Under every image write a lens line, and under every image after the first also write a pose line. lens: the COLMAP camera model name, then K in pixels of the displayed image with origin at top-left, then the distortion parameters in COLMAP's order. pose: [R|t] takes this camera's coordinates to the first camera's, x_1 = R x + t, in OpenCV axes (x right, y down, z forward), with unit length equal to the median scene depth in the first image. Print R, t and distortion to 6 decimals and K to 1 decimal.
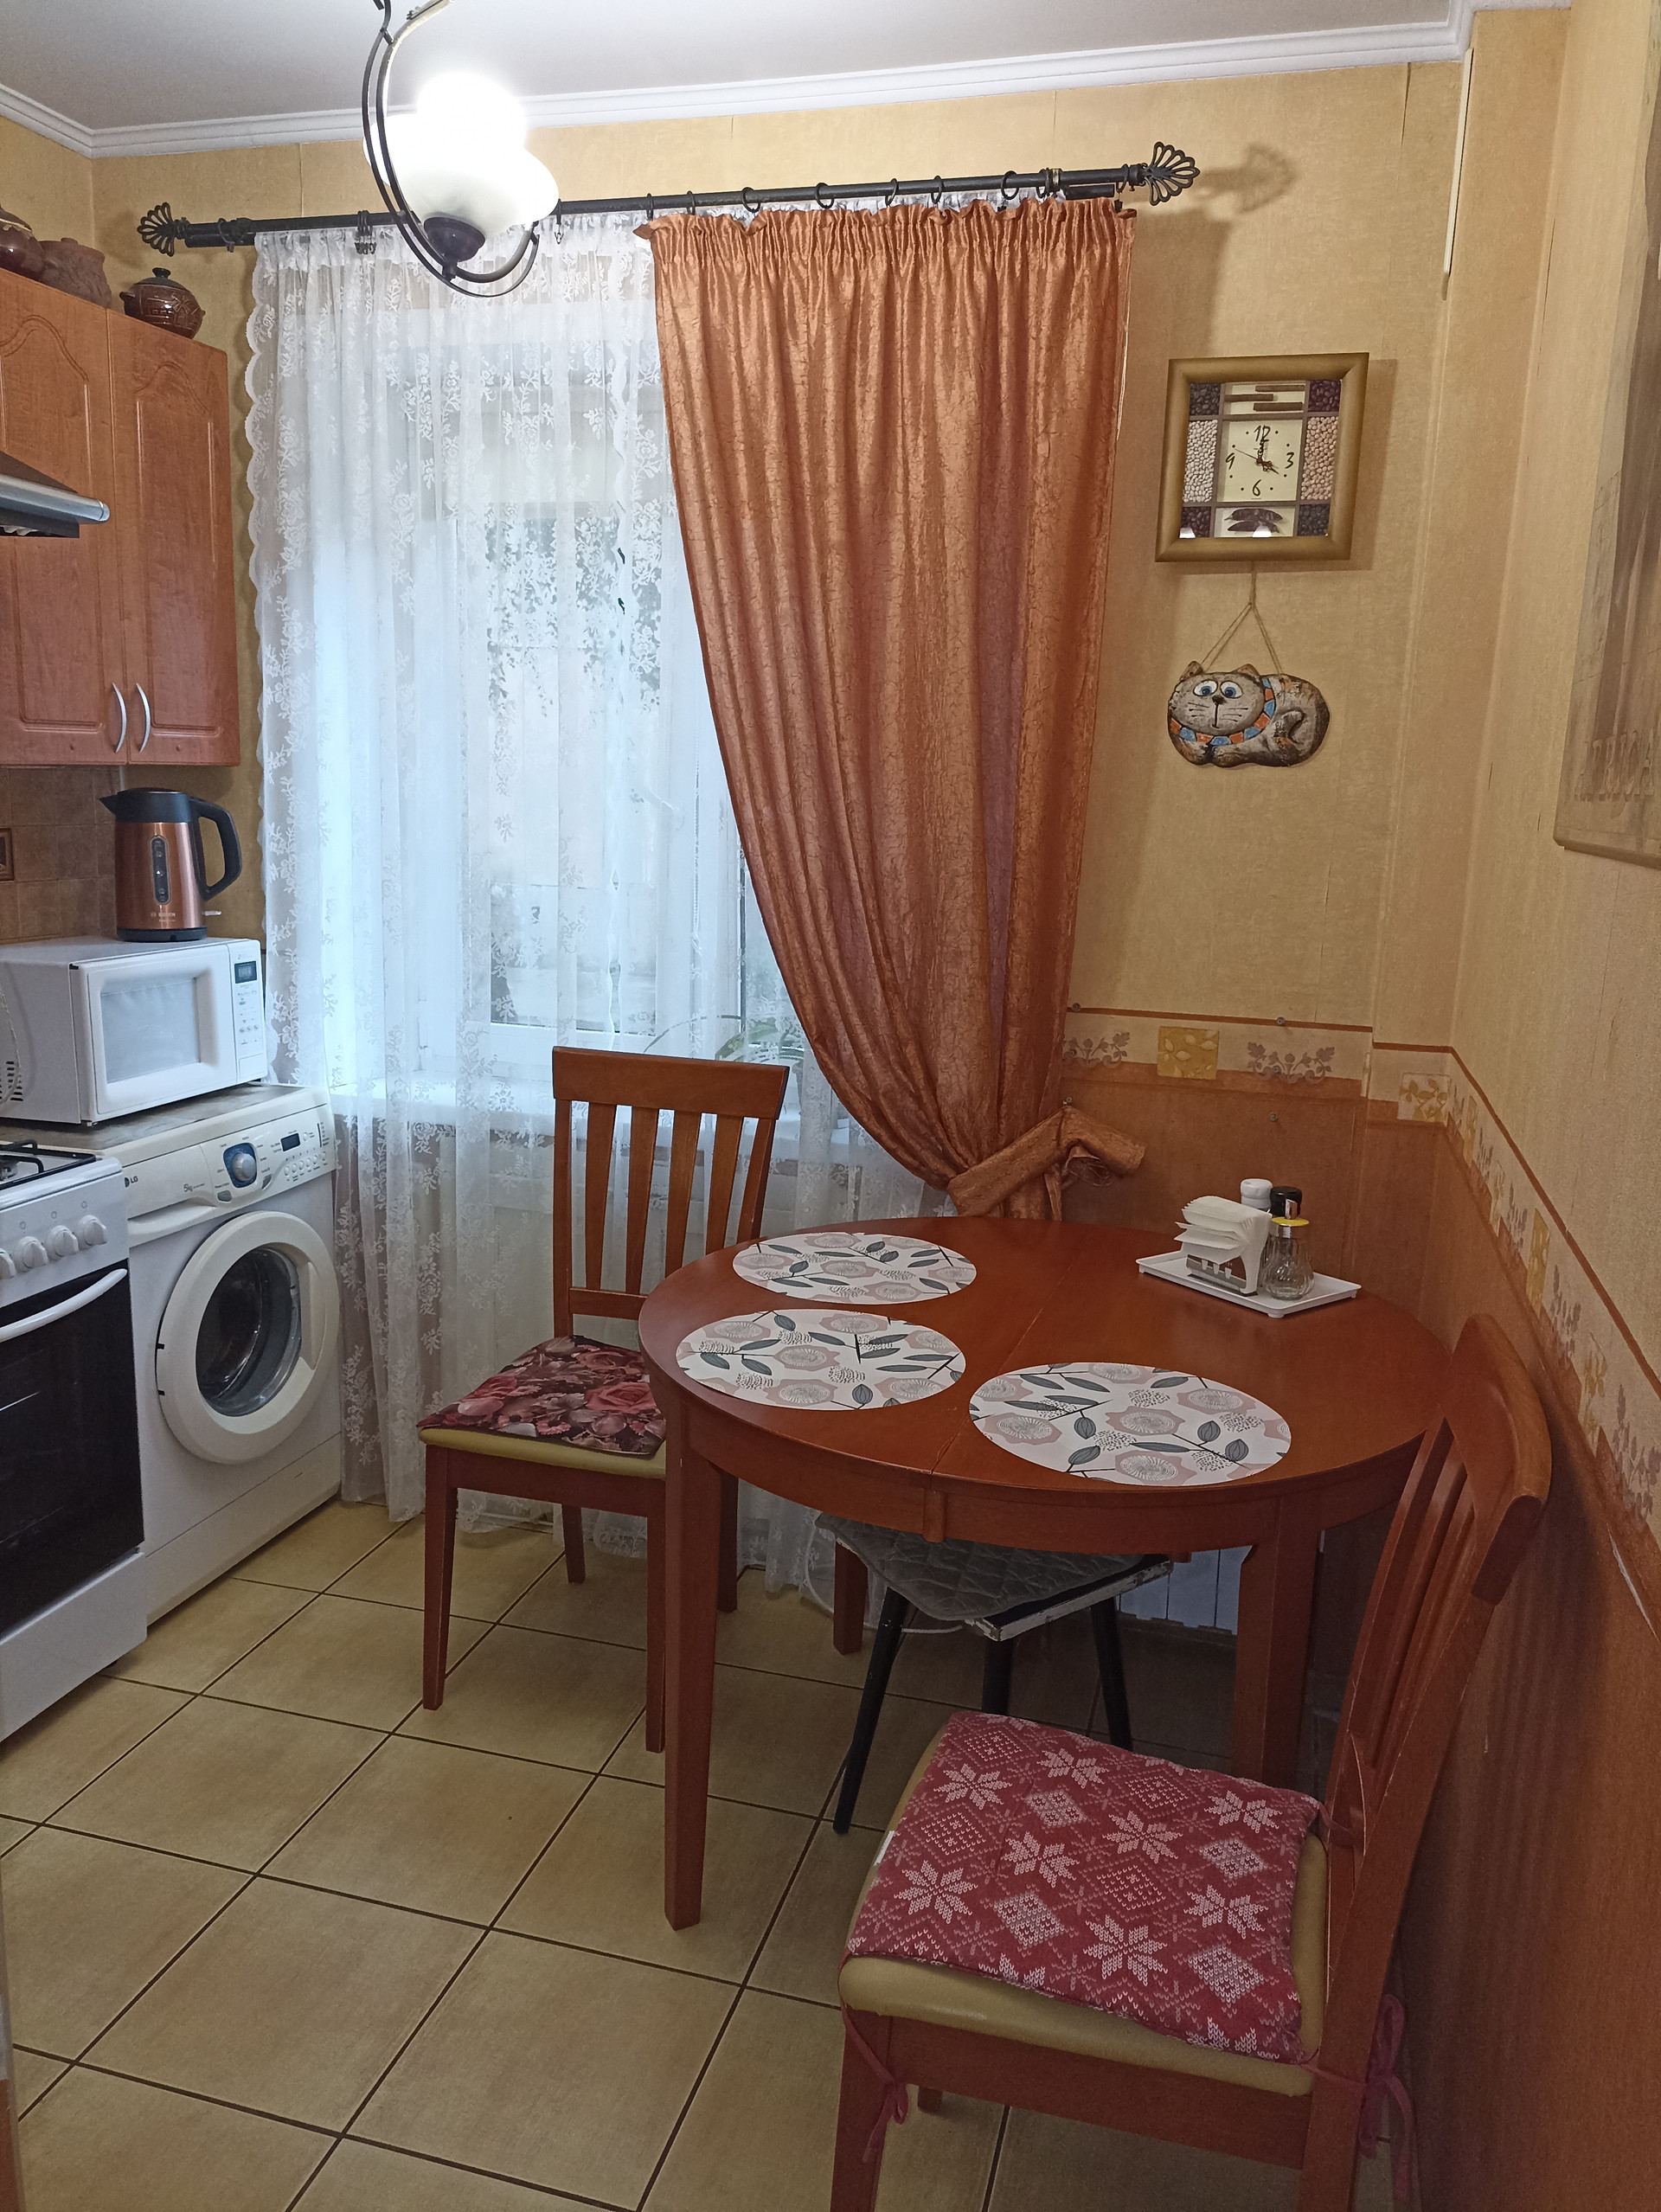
lens RADIAL K [[1636.5, 0, 833.2], [0, 1636.5, 1104.9], [0, 0, 1]] dist [0.029566, -0.009129]
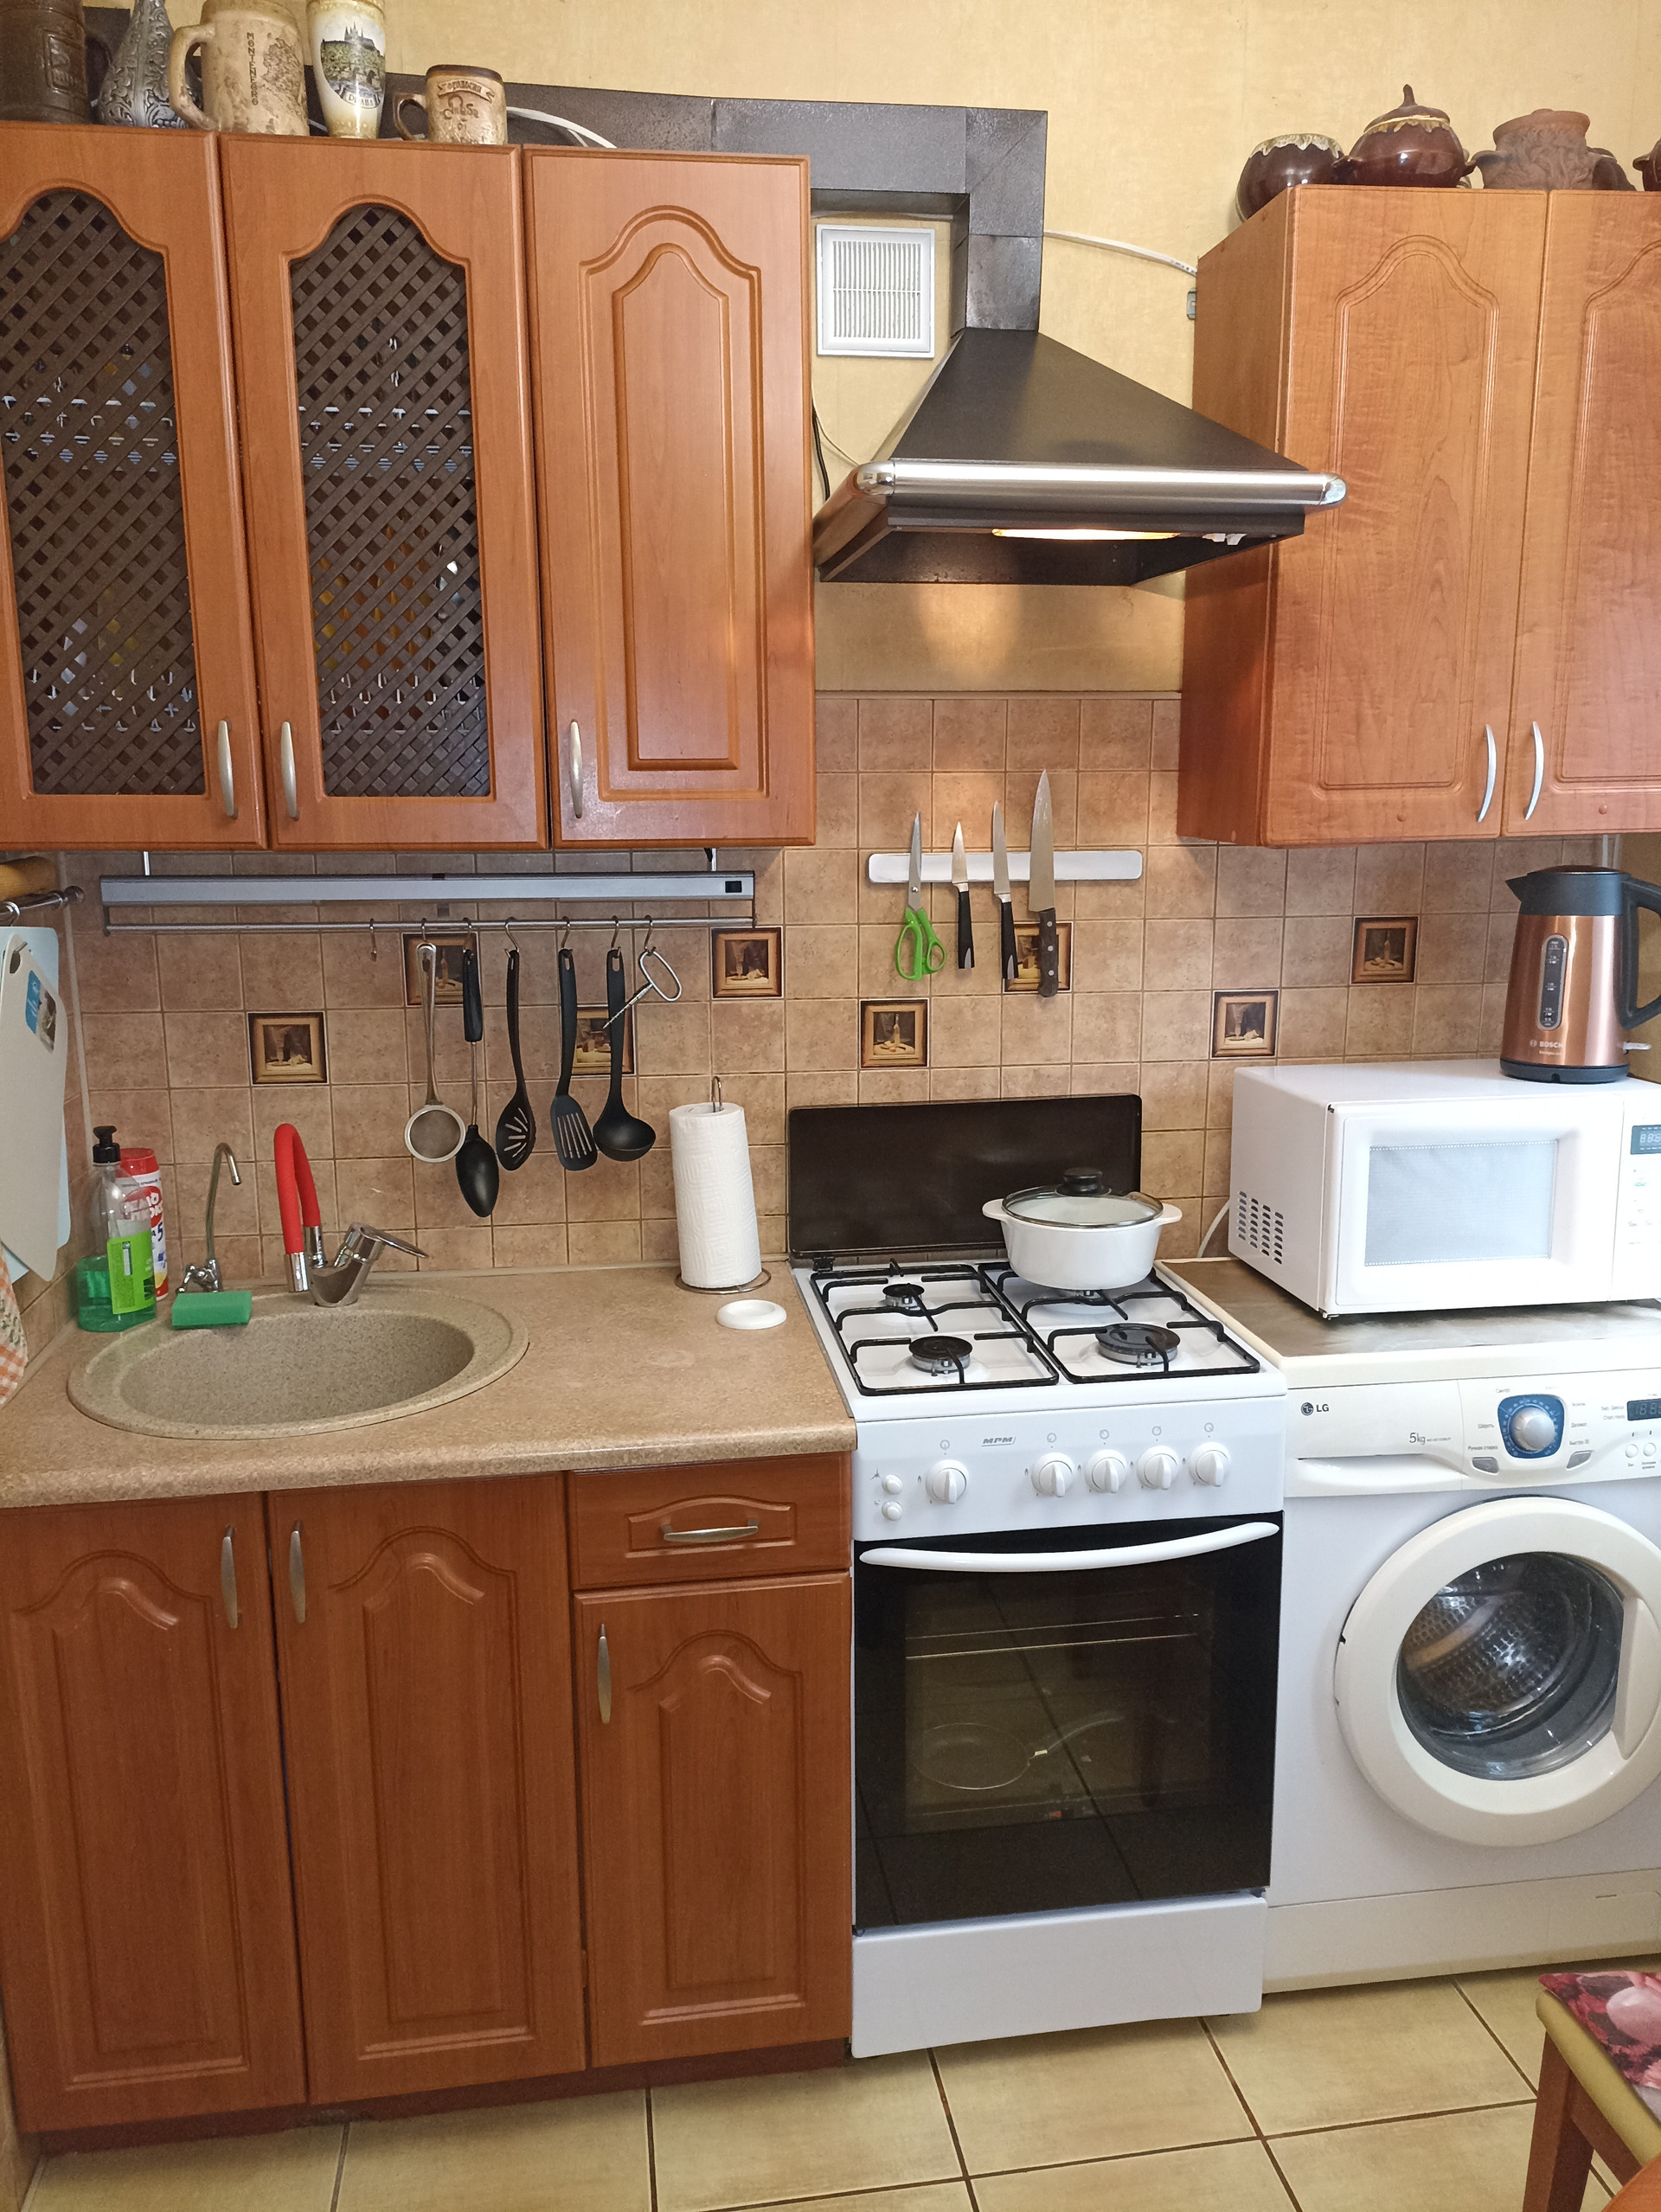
lens RADIAL K [[1636.5, 0, 829.6], [0, 1636.5, 1106.5], [0, 0, 1]] dist [0.029566, -0.009129]
pose [[0.410821, 0.138577, -0.901123, 0.115763], [-0.159146, 0.984107, 0.078784, -0.102505], [0.897719, 0.111044, 0.426345, 0.451237]]
